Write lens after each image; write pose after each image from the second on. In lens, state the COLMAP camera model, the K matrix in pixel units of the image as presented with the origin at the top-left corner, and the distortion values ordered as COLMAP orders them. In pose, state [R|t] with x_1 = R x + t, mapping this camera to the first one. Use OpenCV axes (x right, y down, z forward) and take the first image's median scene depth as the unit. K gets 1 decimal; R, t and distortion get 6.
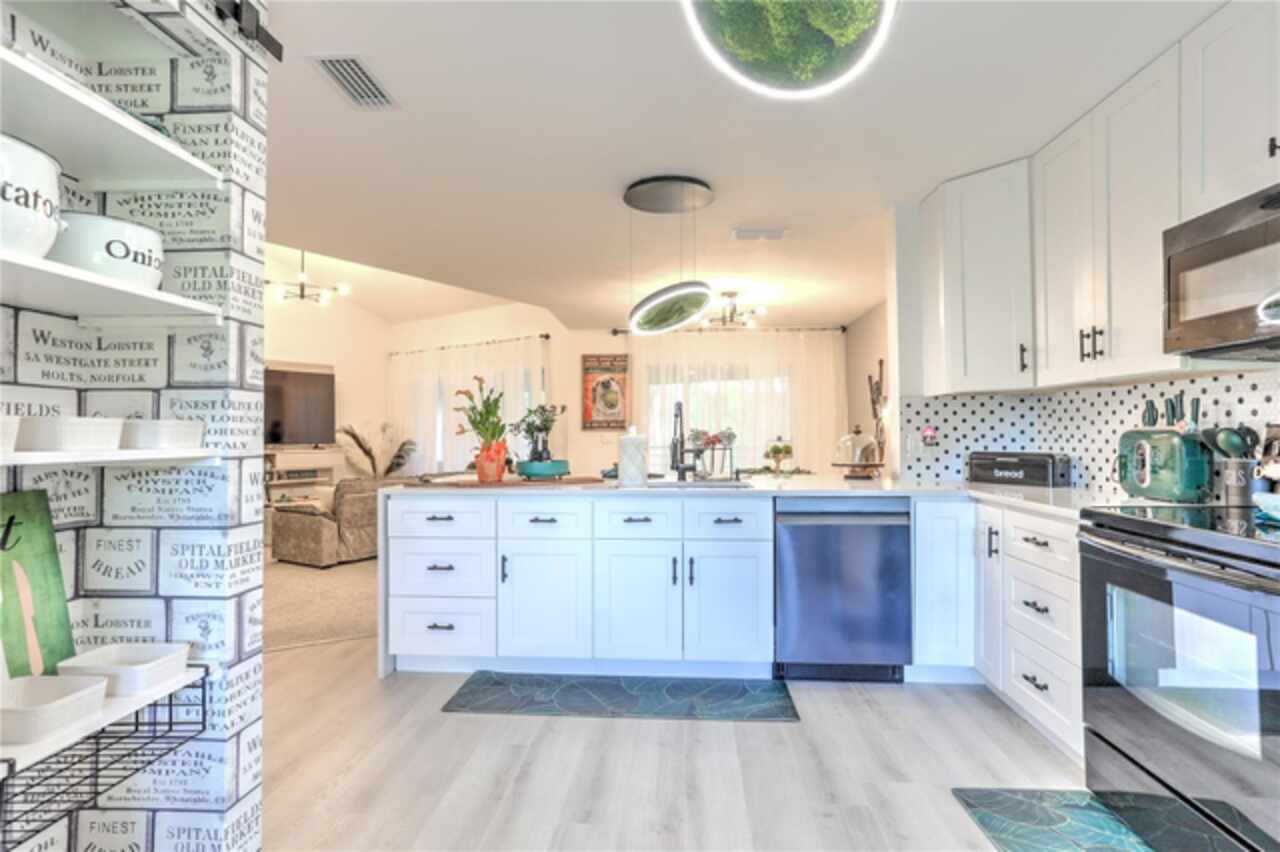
lens RADIAL K [[625.5, 0, 640.0], [0, 625.5, 426.0], [0, 0, 1]] dist [0.000270, 0.000085]
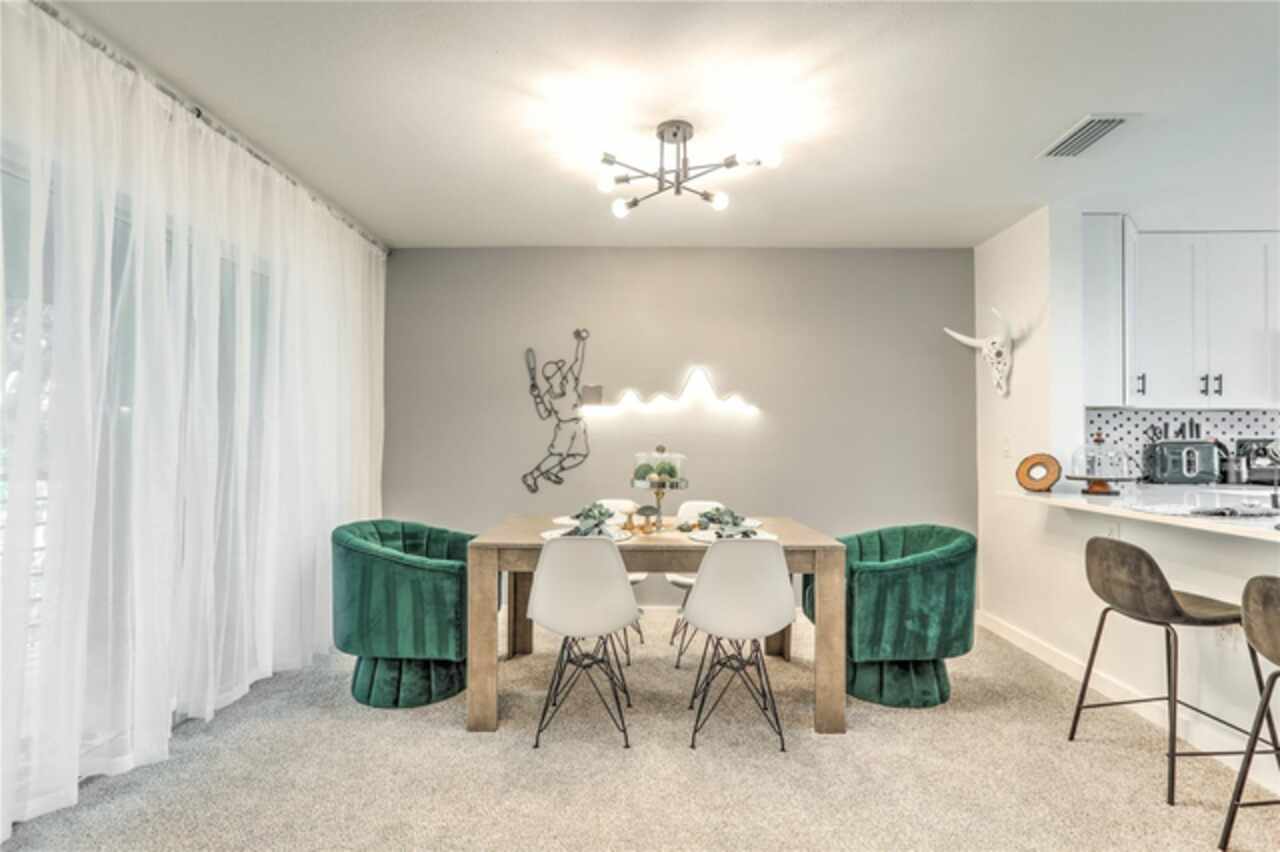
lens RADIAL K [[625.5, 0, 640.0], [0, 625.5, 426.0], [0, 0, 1]] dist [0.000270, 0.000085]
pose [[-0.039416, 0.028359, 0.998820, -0.586455], [-0.020224, 0.999370, -0.029173, 0.032786], [-0.999018, -0.021350, -0.038818, 1.927771]]
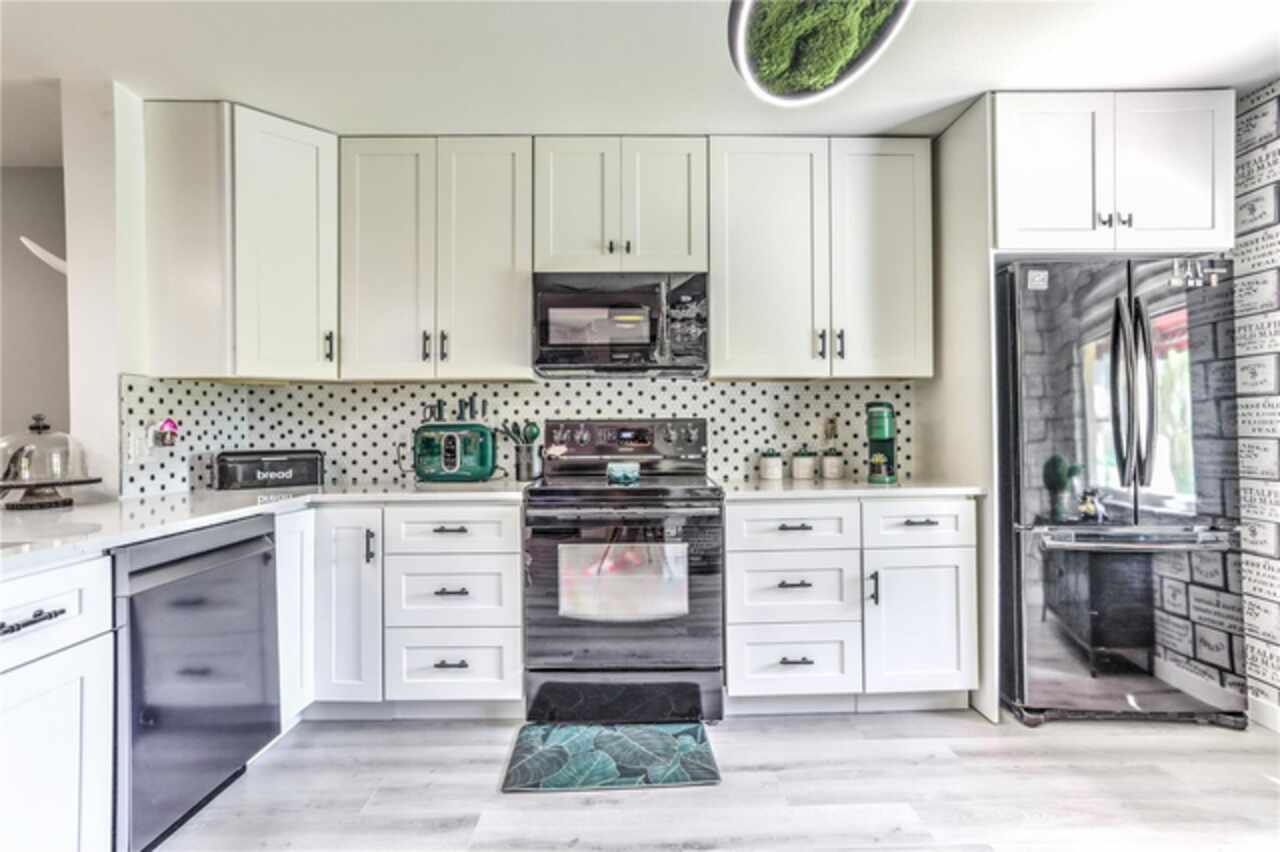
lens RADIAL K [[625.5, 0, 640.0], [0, 625.5, 426.0], [0, 0, 1]] dist [0.000270, 0.000085]
pose [[-0.061286, 0.002881, 0.998116, -0.320353], [-0.003139, 0.999990, -0.003079, 0.009394], [-0.998115, -0.003321, -0.061277, 0.553851]]
